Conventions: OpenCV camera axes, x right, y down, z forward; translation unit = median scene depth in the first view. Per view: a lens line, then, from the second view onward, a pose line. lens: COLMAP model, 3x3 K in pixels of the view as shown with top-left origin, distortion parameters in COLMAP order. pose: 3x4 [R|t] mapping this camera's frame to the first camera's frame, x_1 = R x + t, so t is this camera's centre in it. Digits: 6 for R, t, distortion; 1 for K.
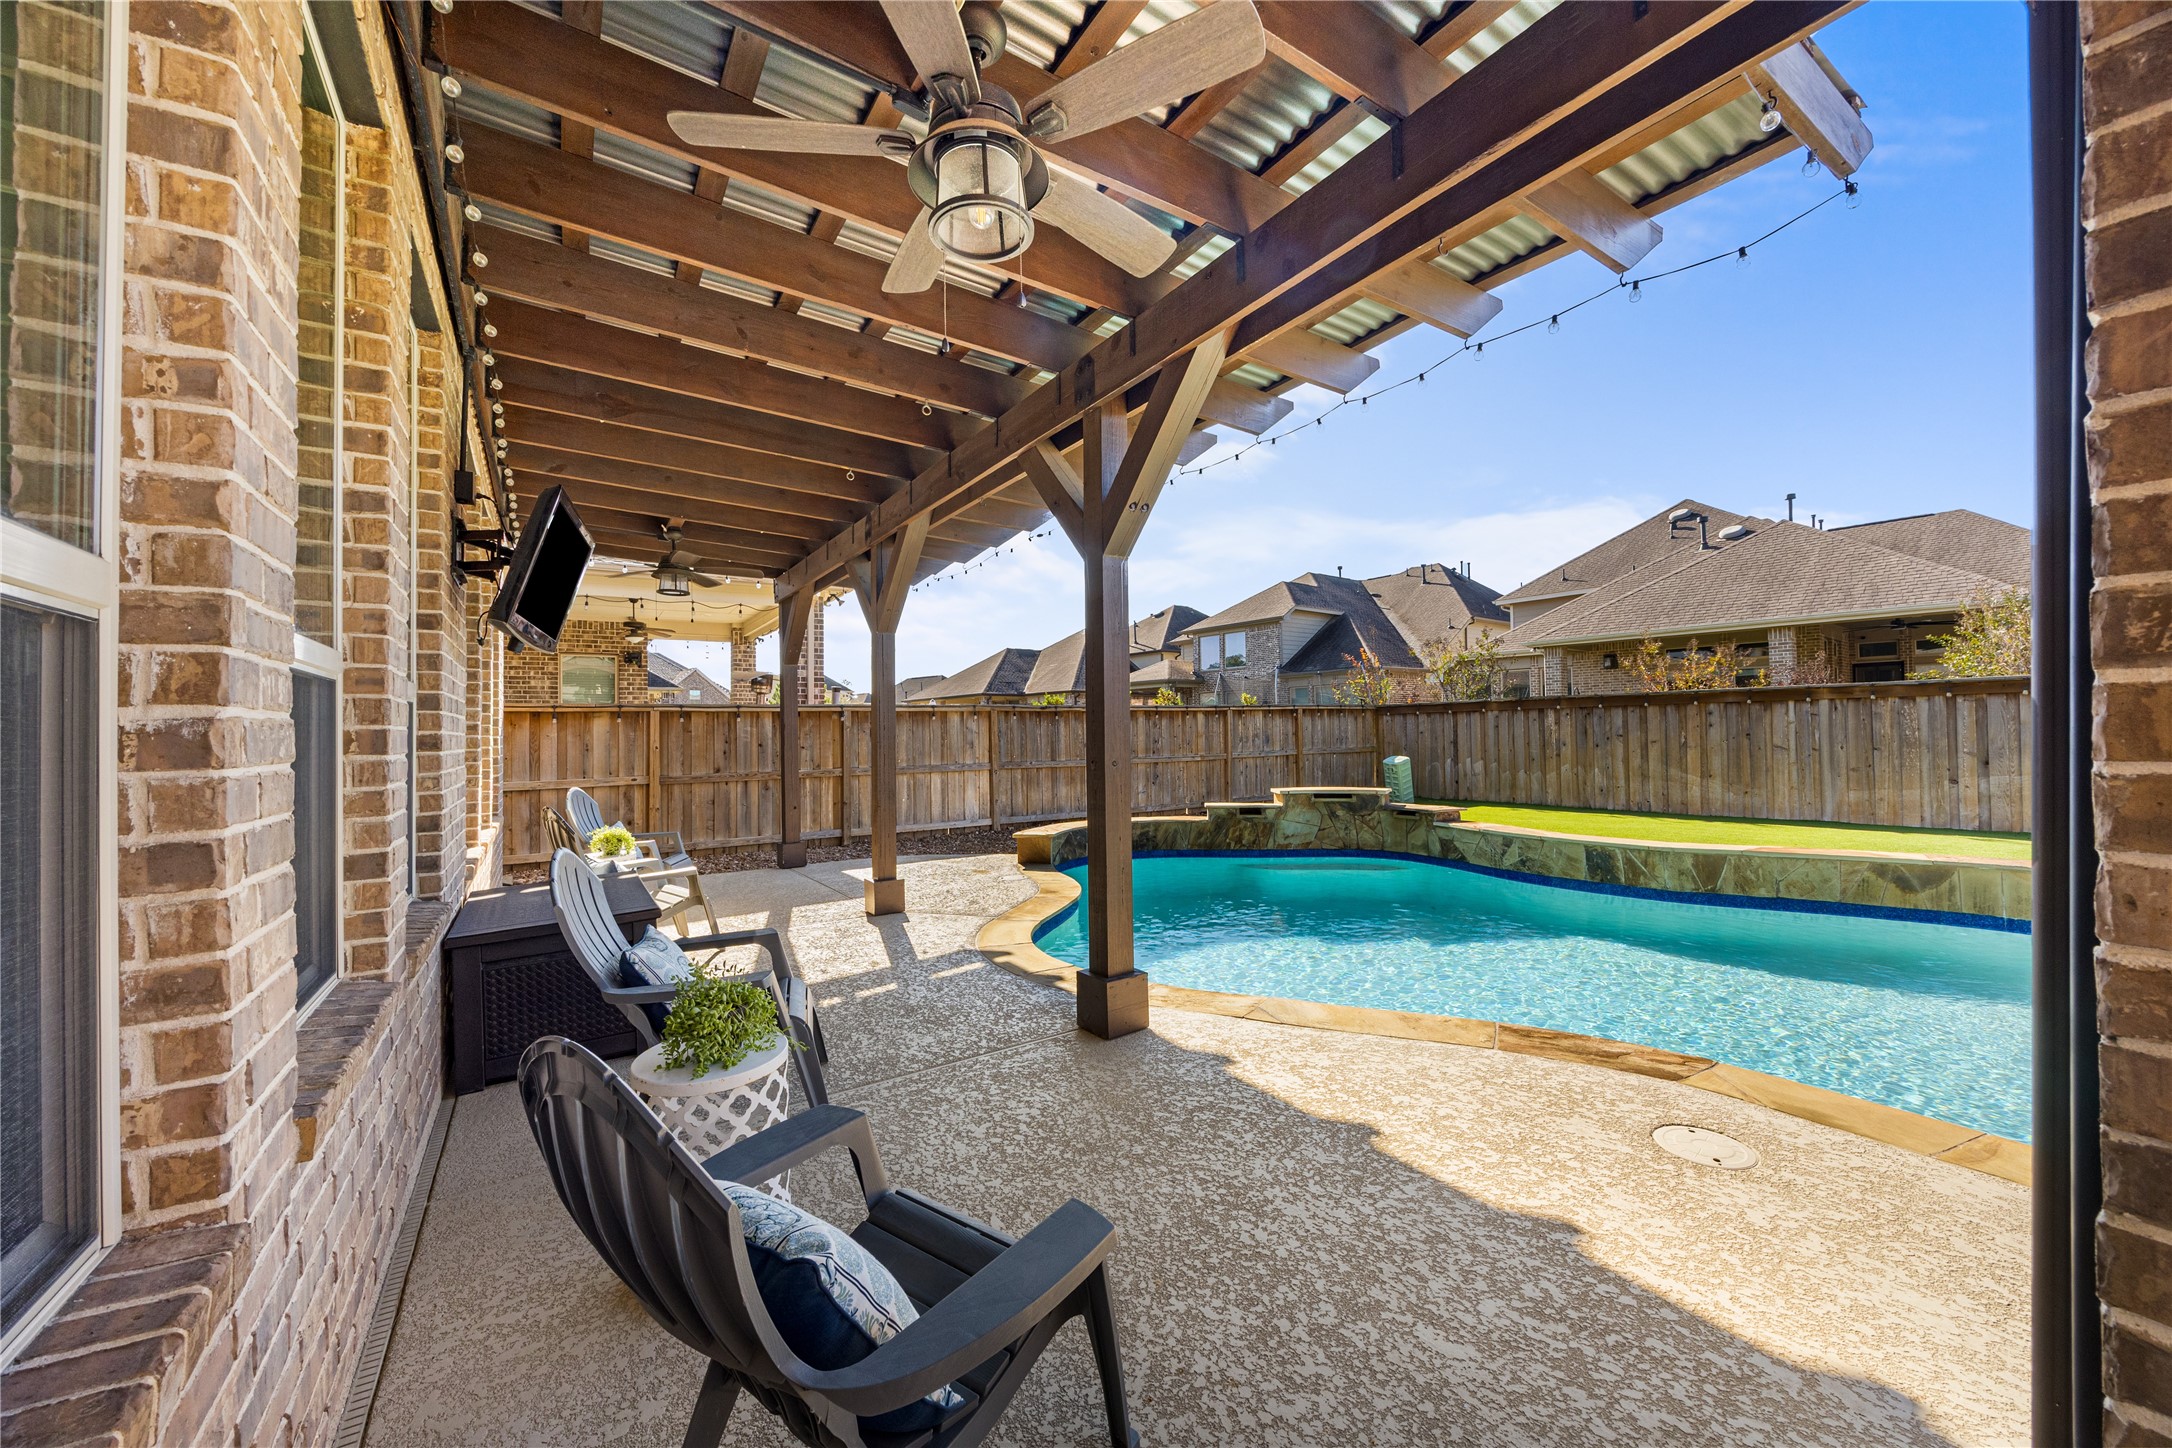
lens RADIAL K [[831.0, 0, 1087.0], [0, 831.0, 716.9], [0, 0, 1]] dist [0.001287, 0.000510]
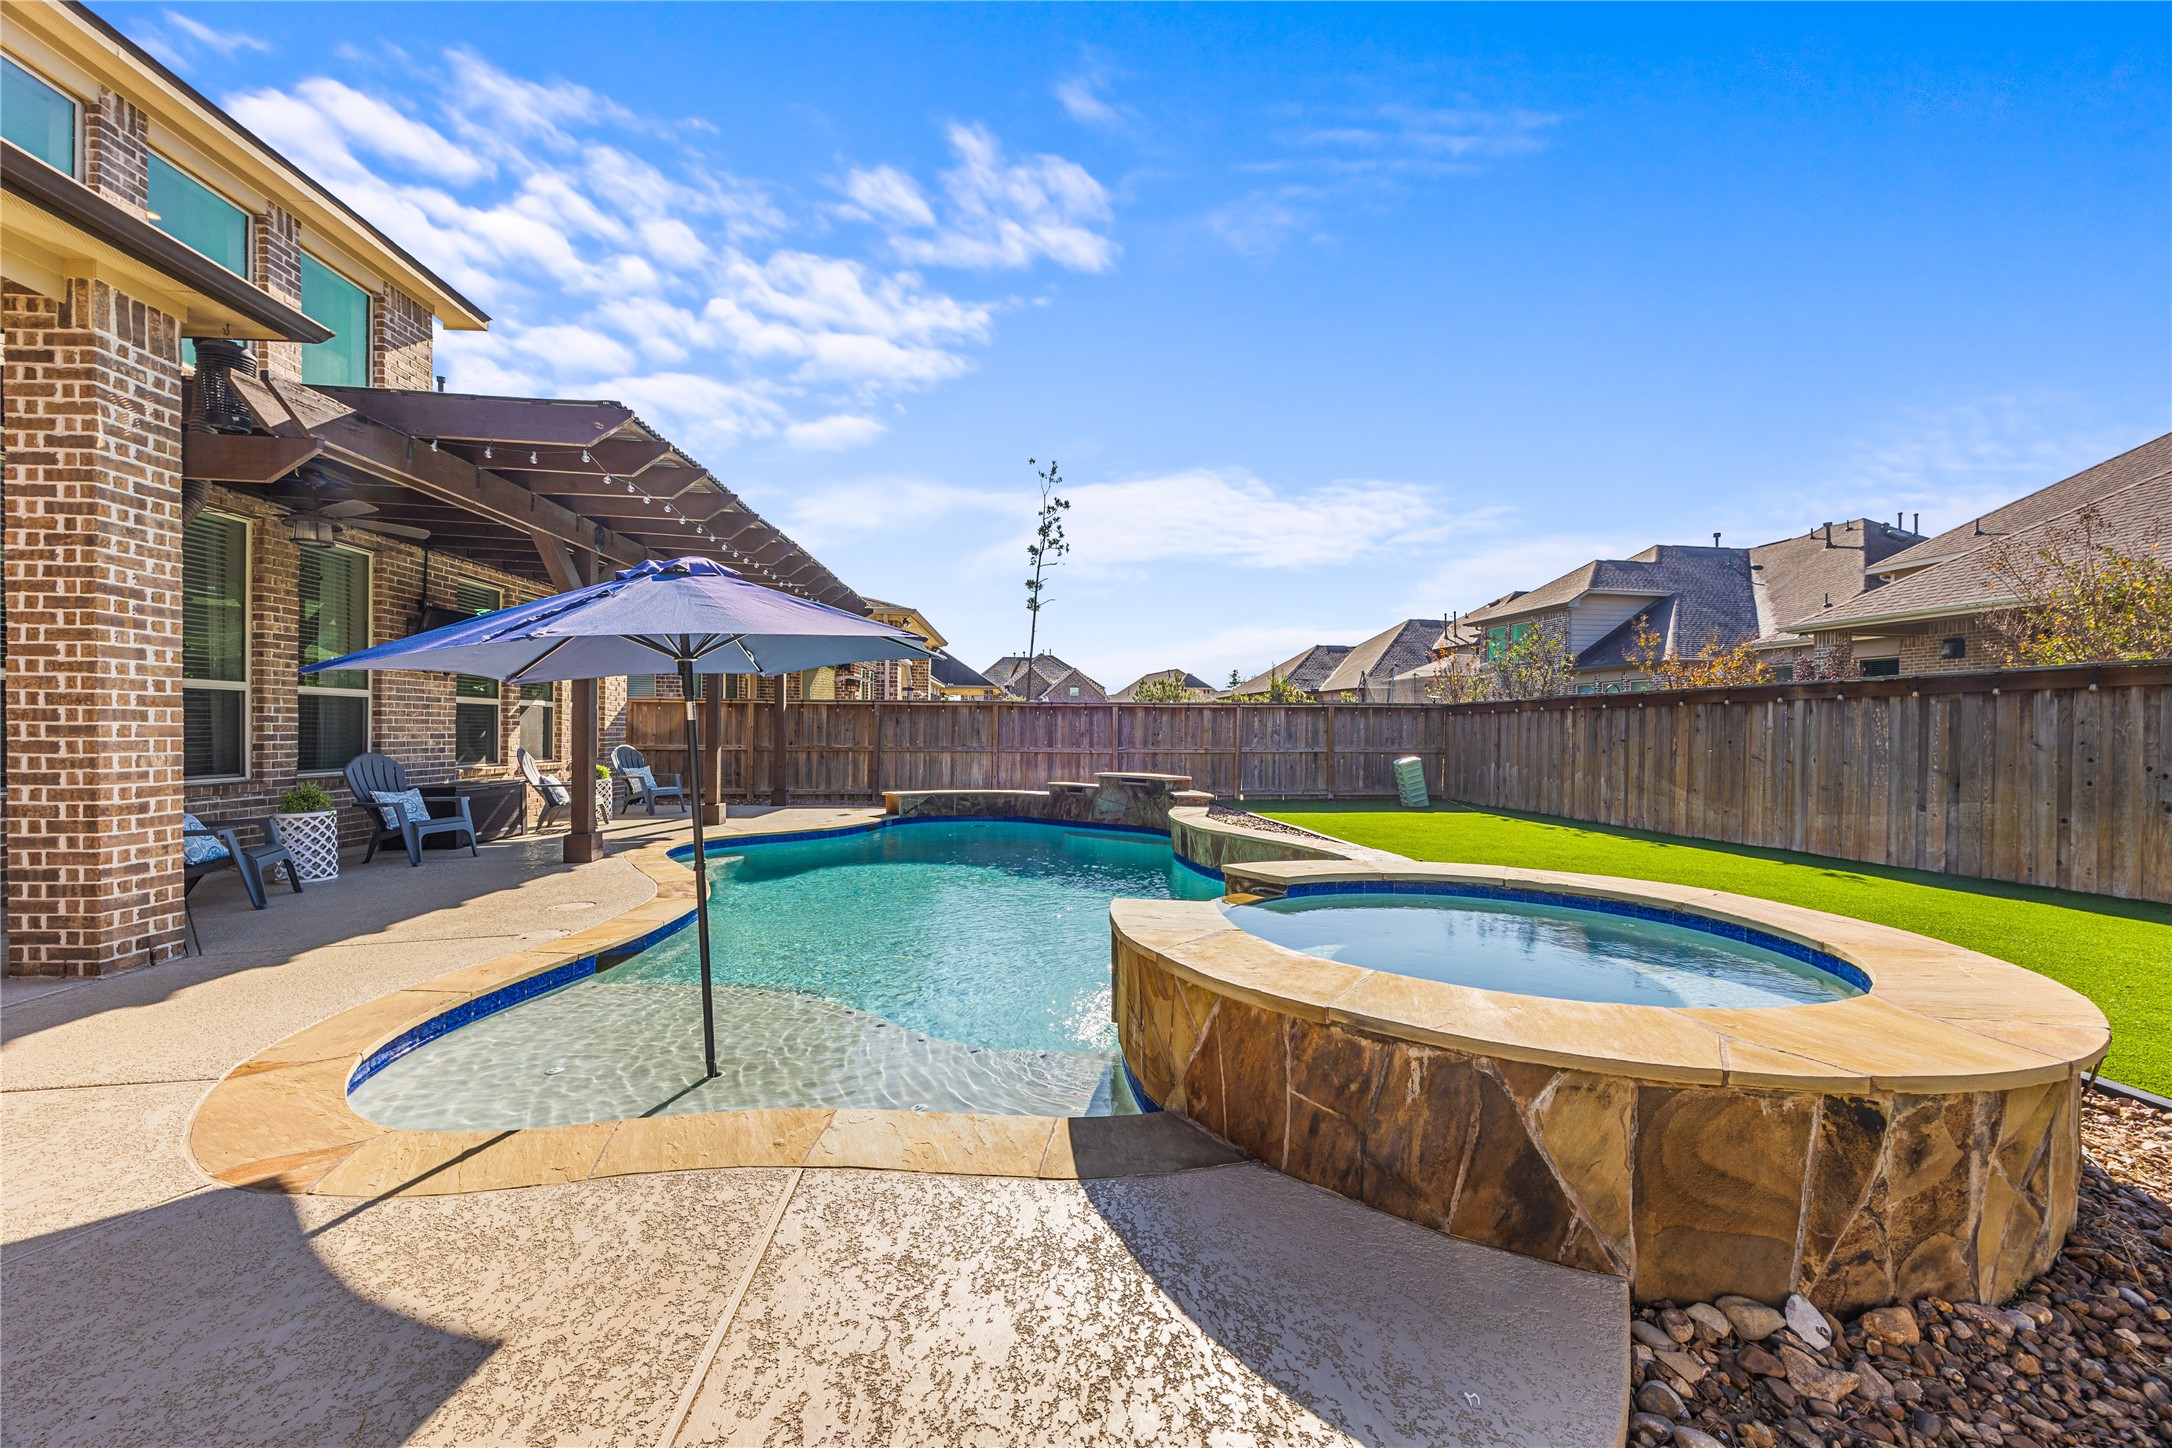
lens RADIAL K [[831.0, 0, 1078.8], [0, 831.0, 738.2], [0, 0, 1]] dist [0.001287, 0.000510]
pose [[0.875957, 0.028014, -0.481576, 0.761159], [-0.013832, 0.999360, 0.032974, -0.001484], [0.482191, -0.022223, 0.875784, -0.057783]]
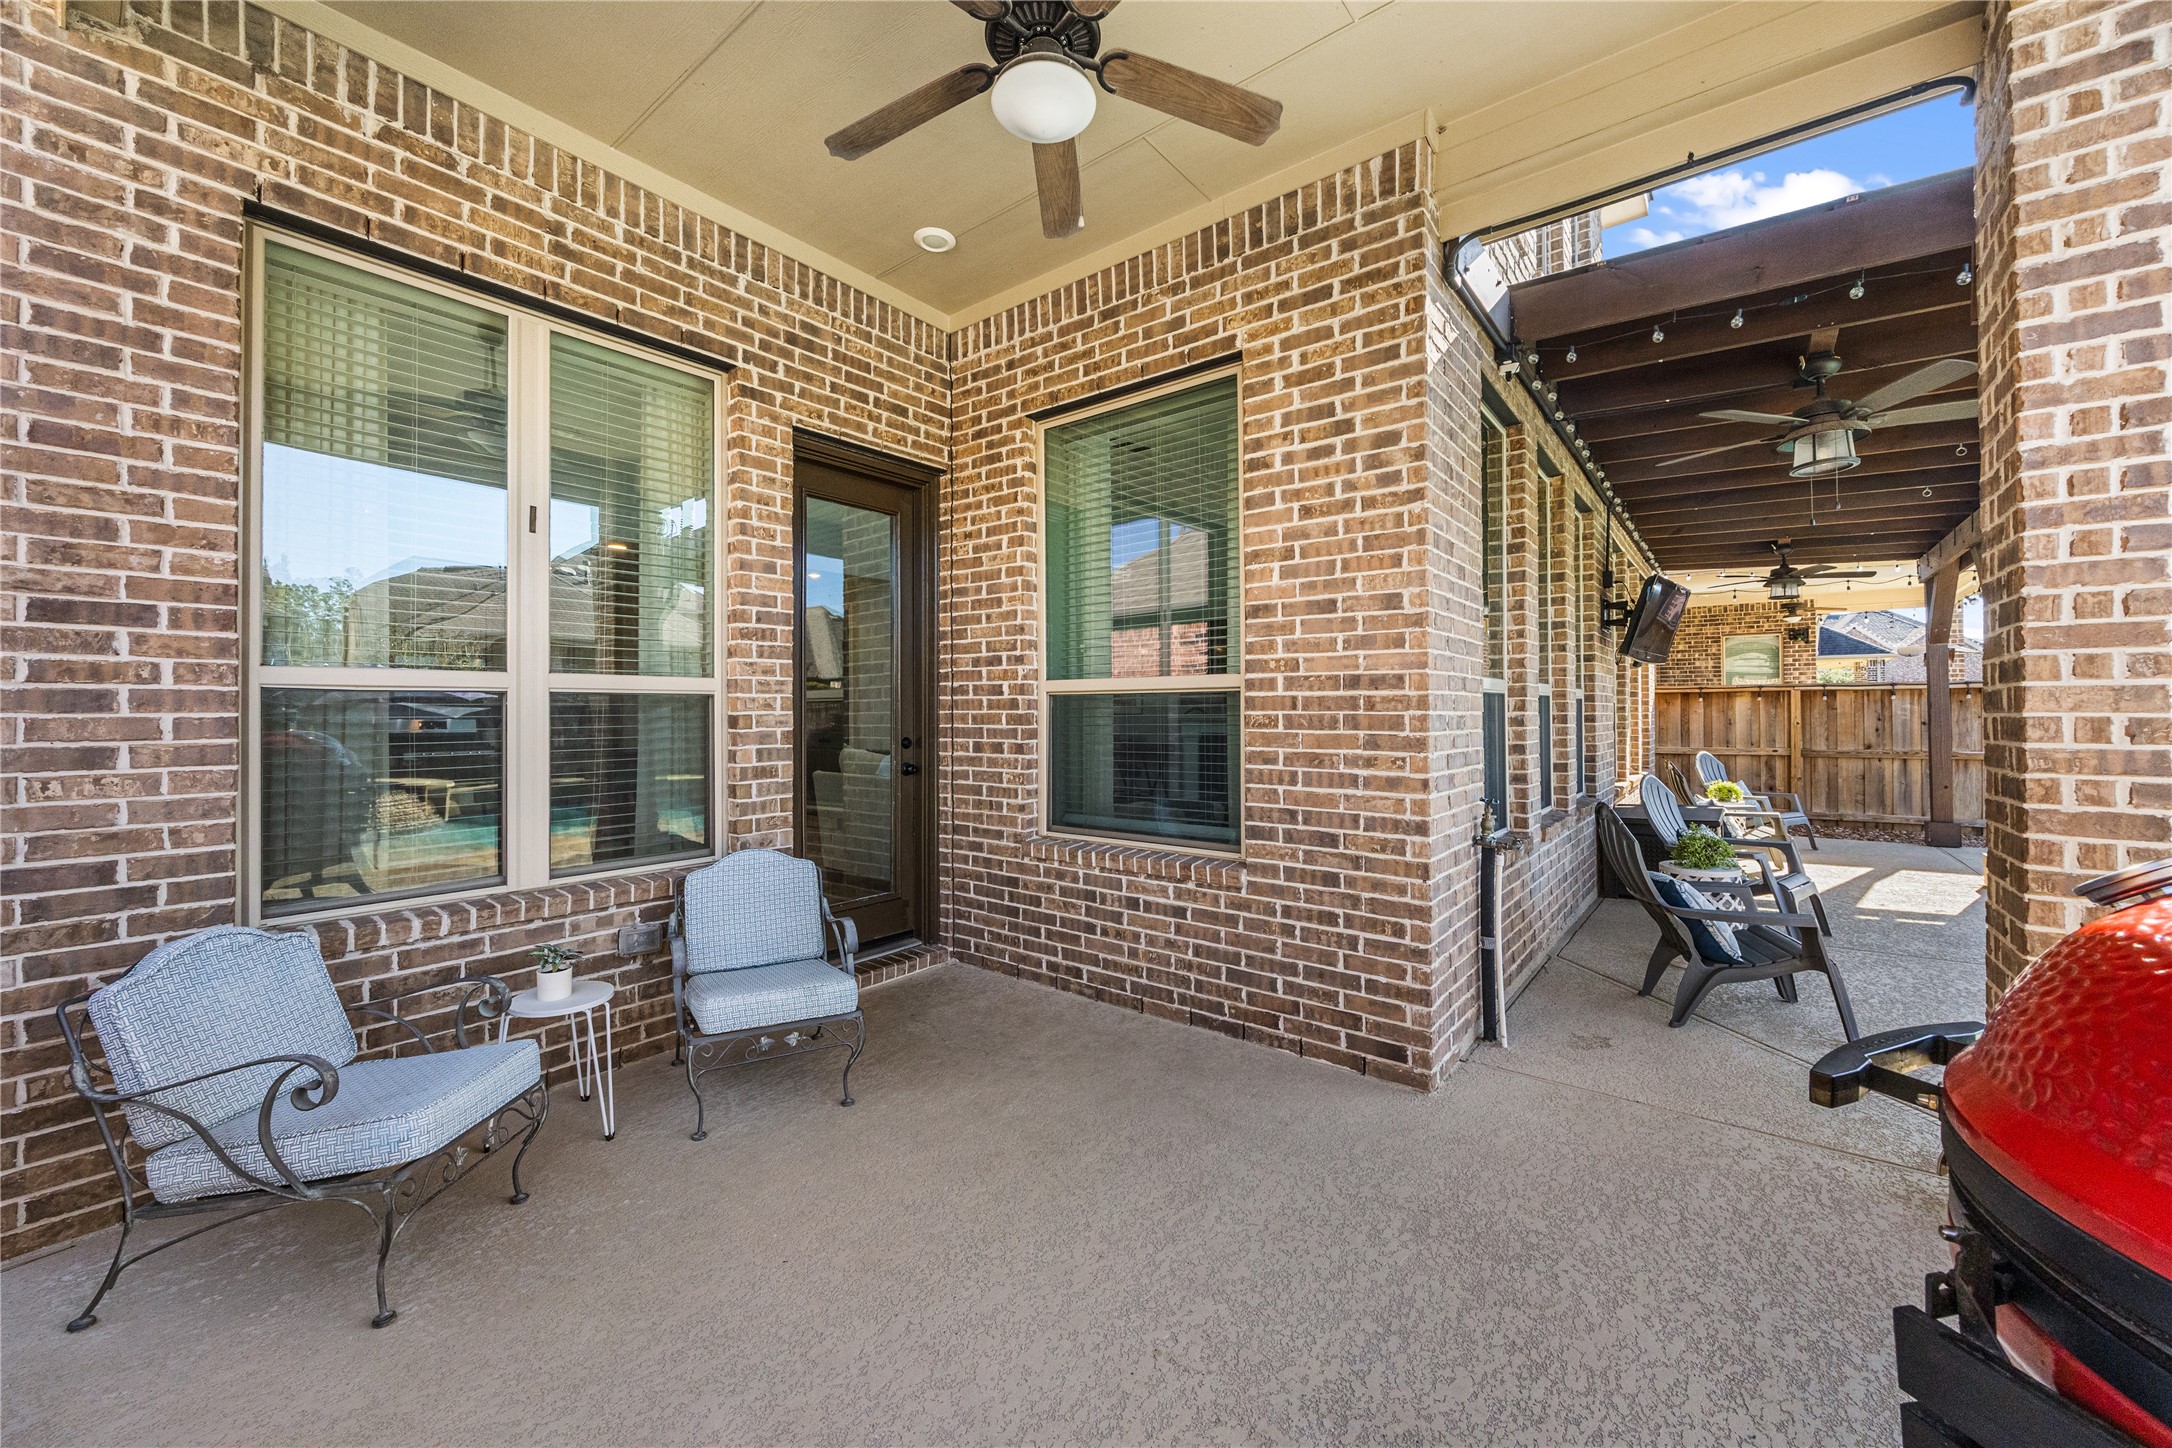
lens RADIAL K [[831.0, 0, 1086.2], [0, 831.0, 703.2], [0, 0, 1]] dist [0.001287, 0.000510]
pose [[0.319714, 0.001449, -0.947513, 0.230875], [0.016388, 0.999841, 0.007059, -0.012807], [0.947372, -0.017784, 0.319639, -0.253513]]
